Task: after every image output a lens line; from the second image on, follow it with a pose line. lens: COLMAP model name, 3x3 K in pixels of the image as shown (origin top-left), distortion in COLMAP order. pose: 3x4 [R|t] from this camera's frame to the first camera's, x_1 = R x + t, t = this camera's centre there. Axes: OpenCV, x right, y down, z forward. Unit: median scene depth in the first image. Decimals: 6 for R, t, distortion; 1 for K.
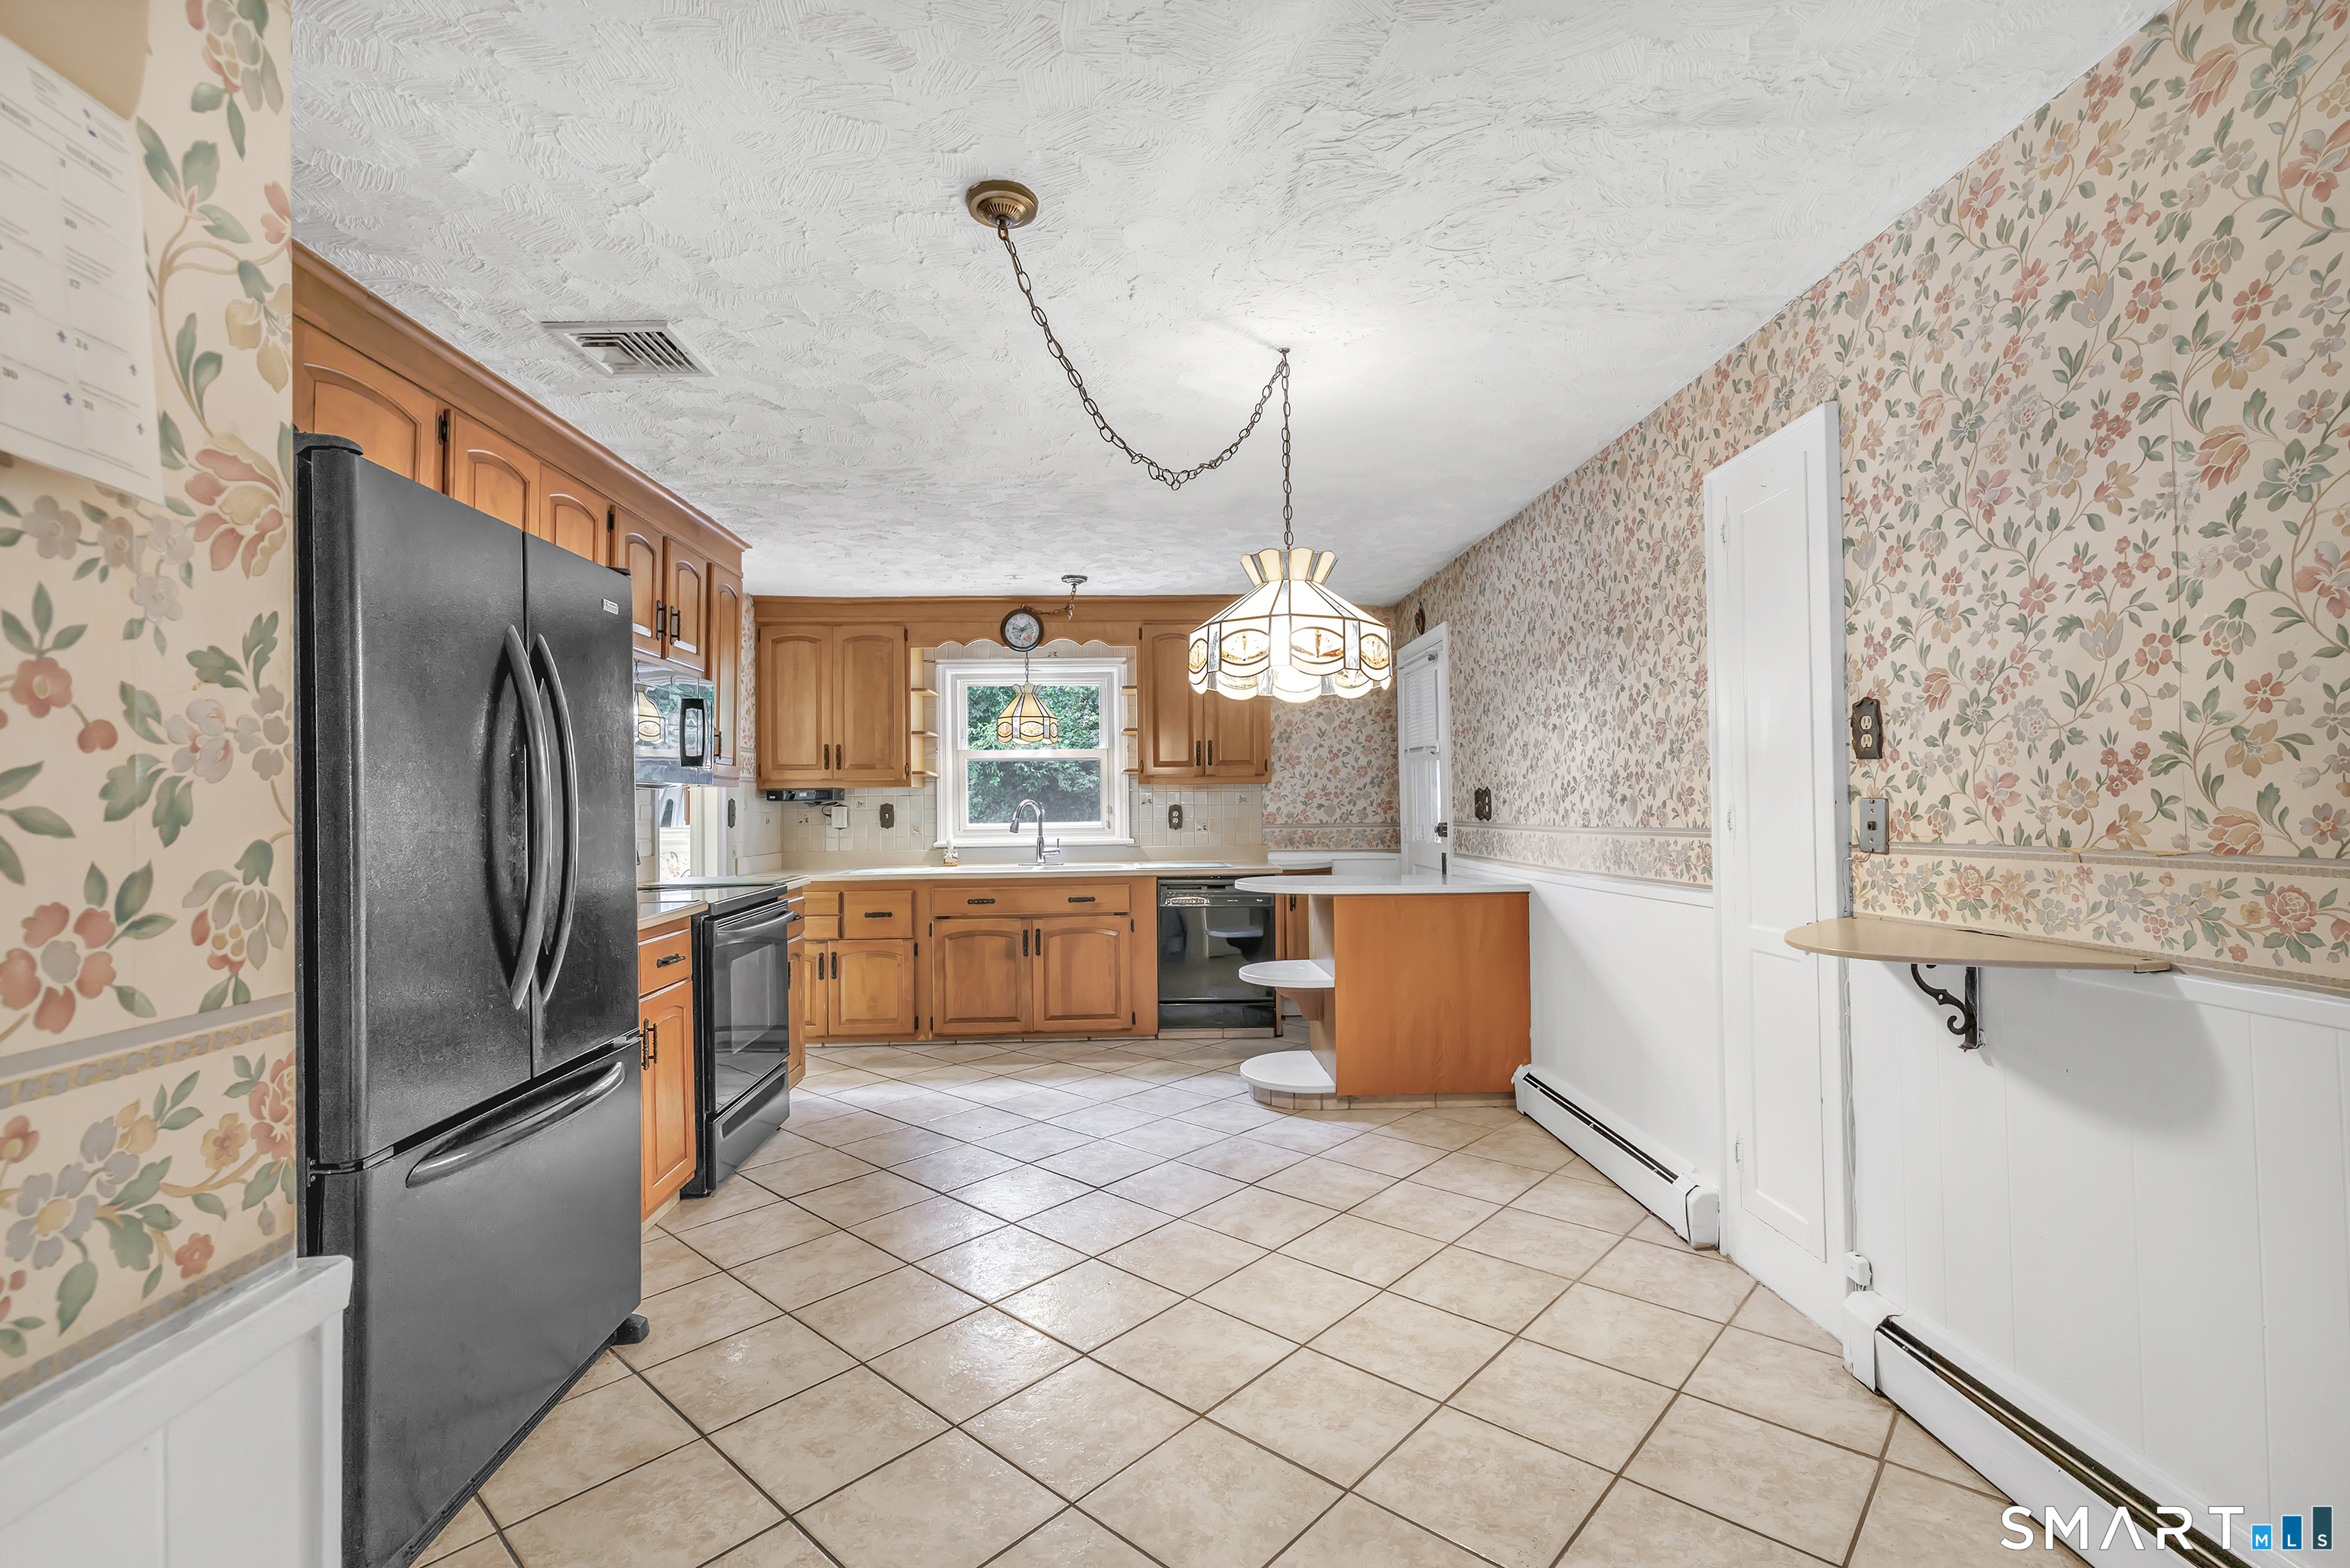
lens RADIAL K [[1032.7, 0, 1144.5], [0, 1032.7, 782.3], [0, 0, 1]] dist [-0.000316, -0.000015]
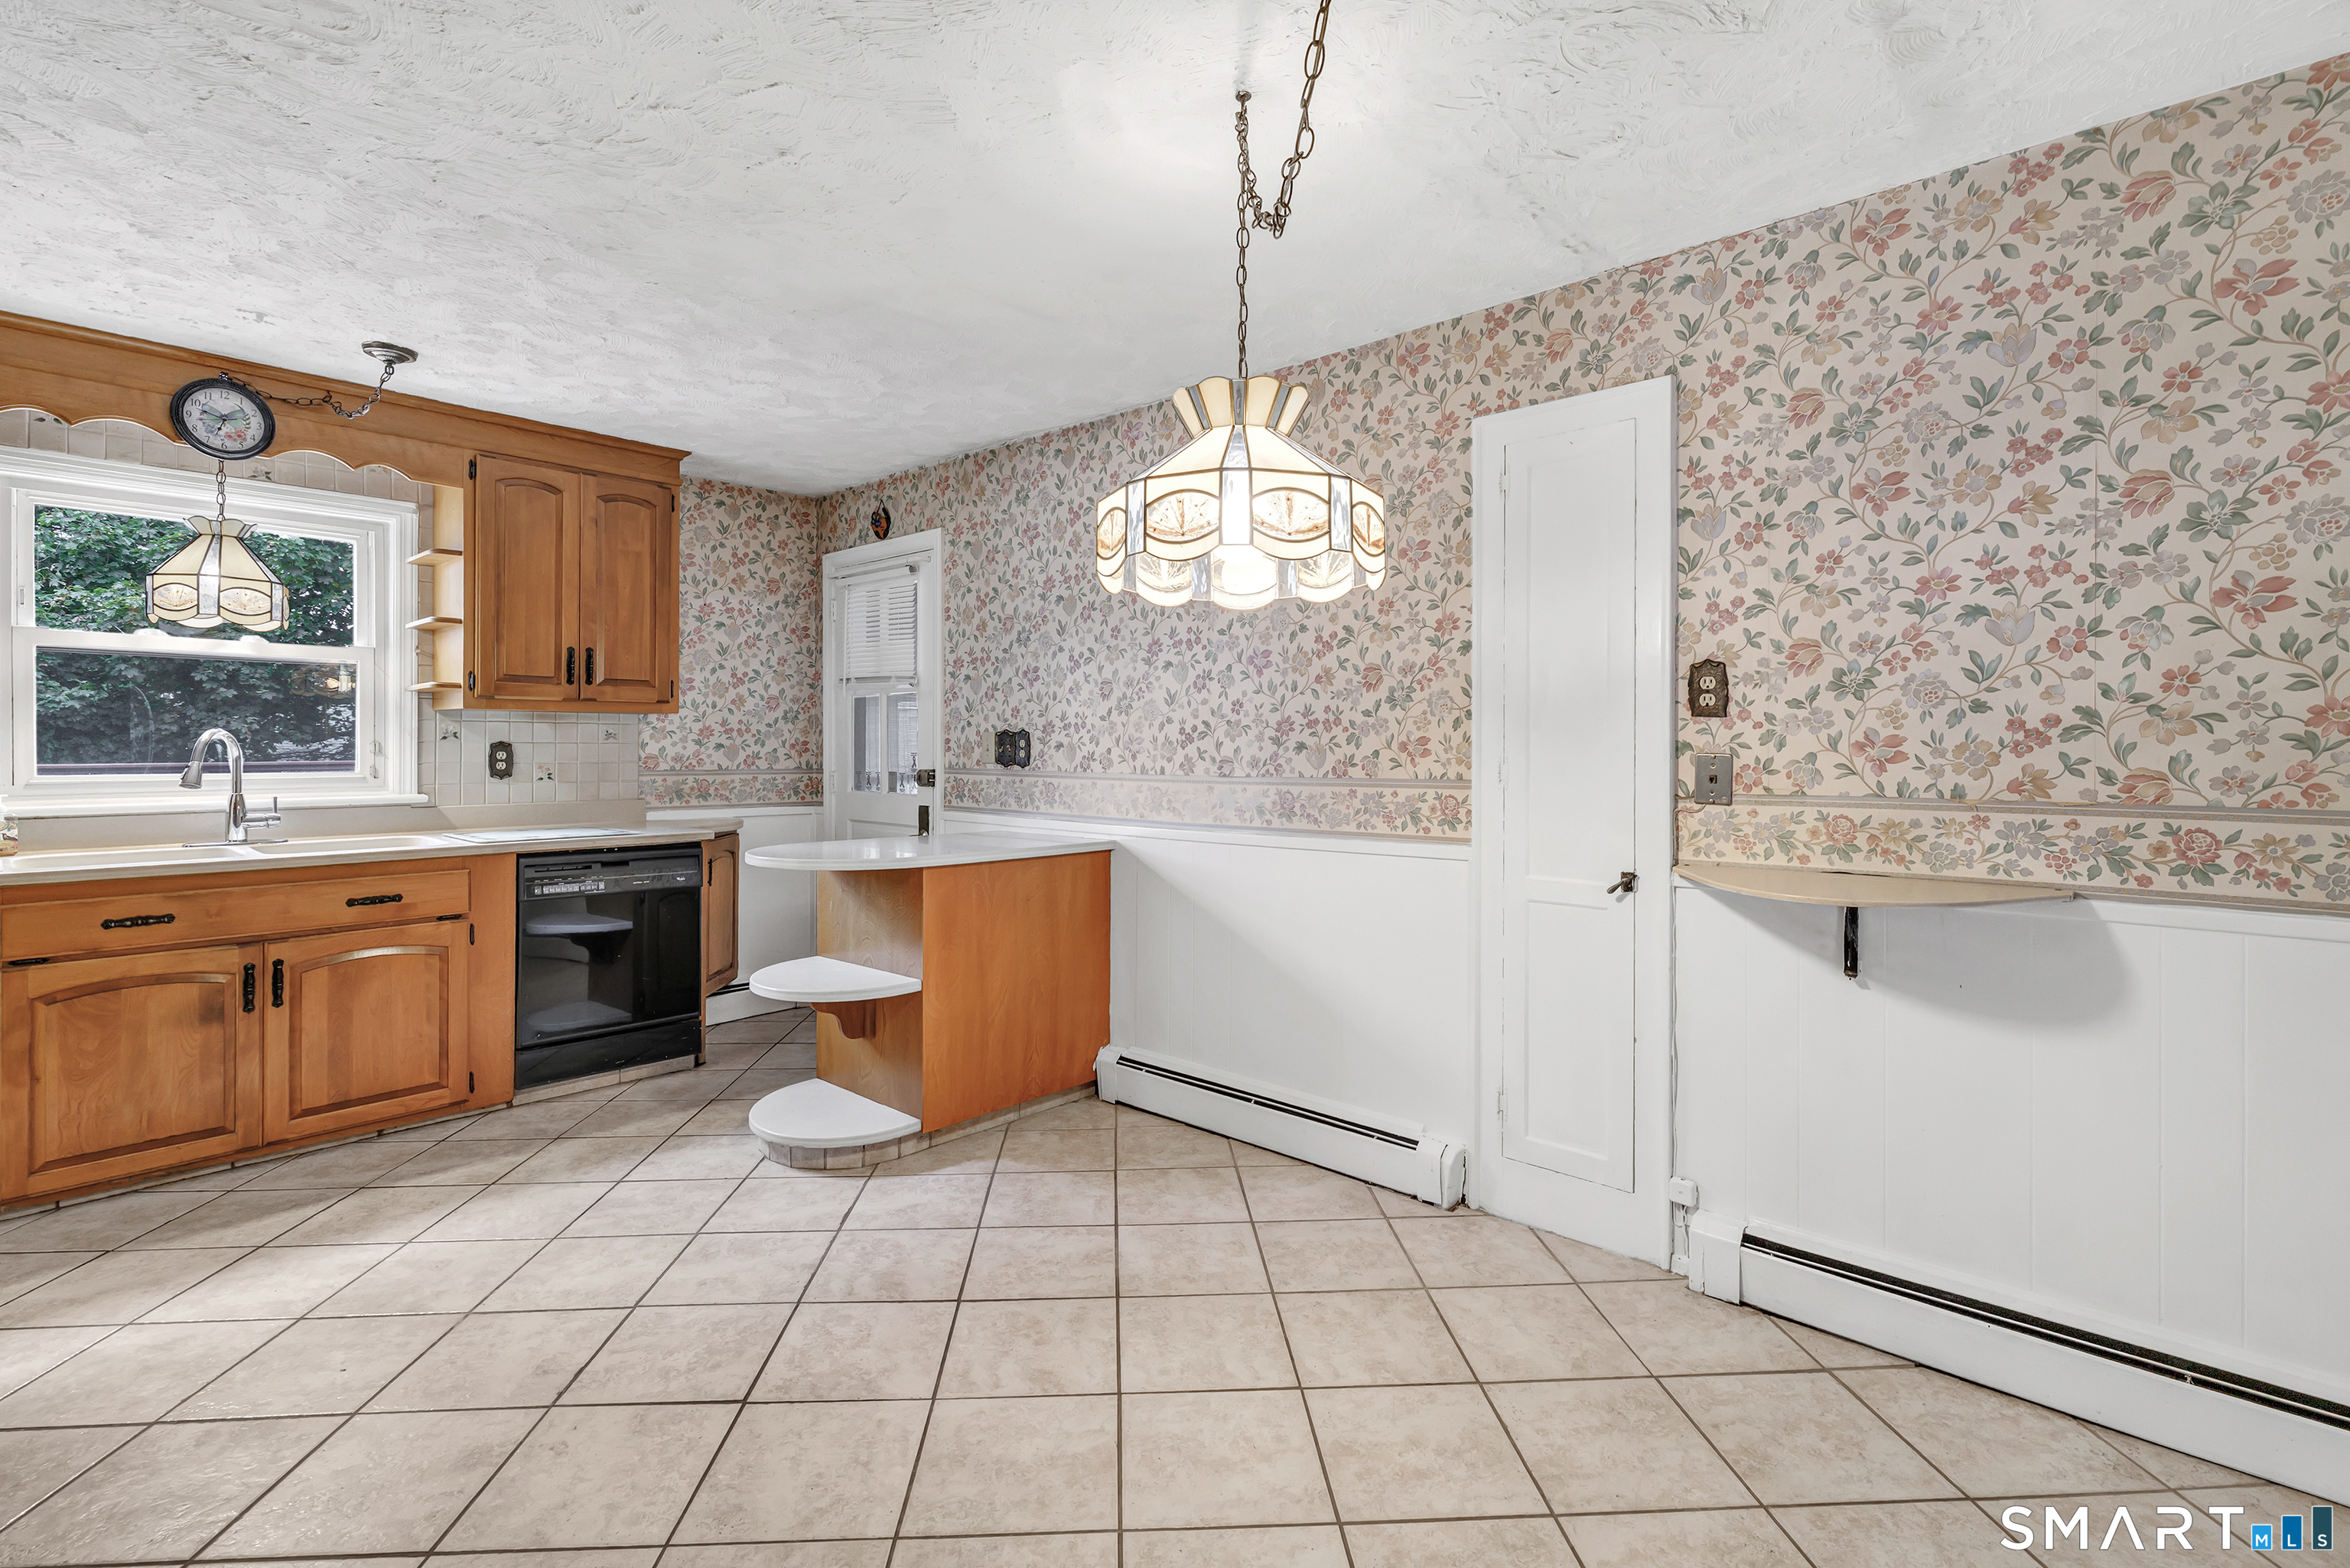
lens RADIAL K [[1076.6, 0, 1169.9], [0, 1076.6, 740.2], [0, 0, 1]] dist [0.000159, 0.000697]
pose [[0.687666, 0.018555, 0.725790, -0.437169], [-0.031156, 0.999507, 0.003967, 0.012885], [-0.725359, -0.025341, 0.687905, 0.555895]]
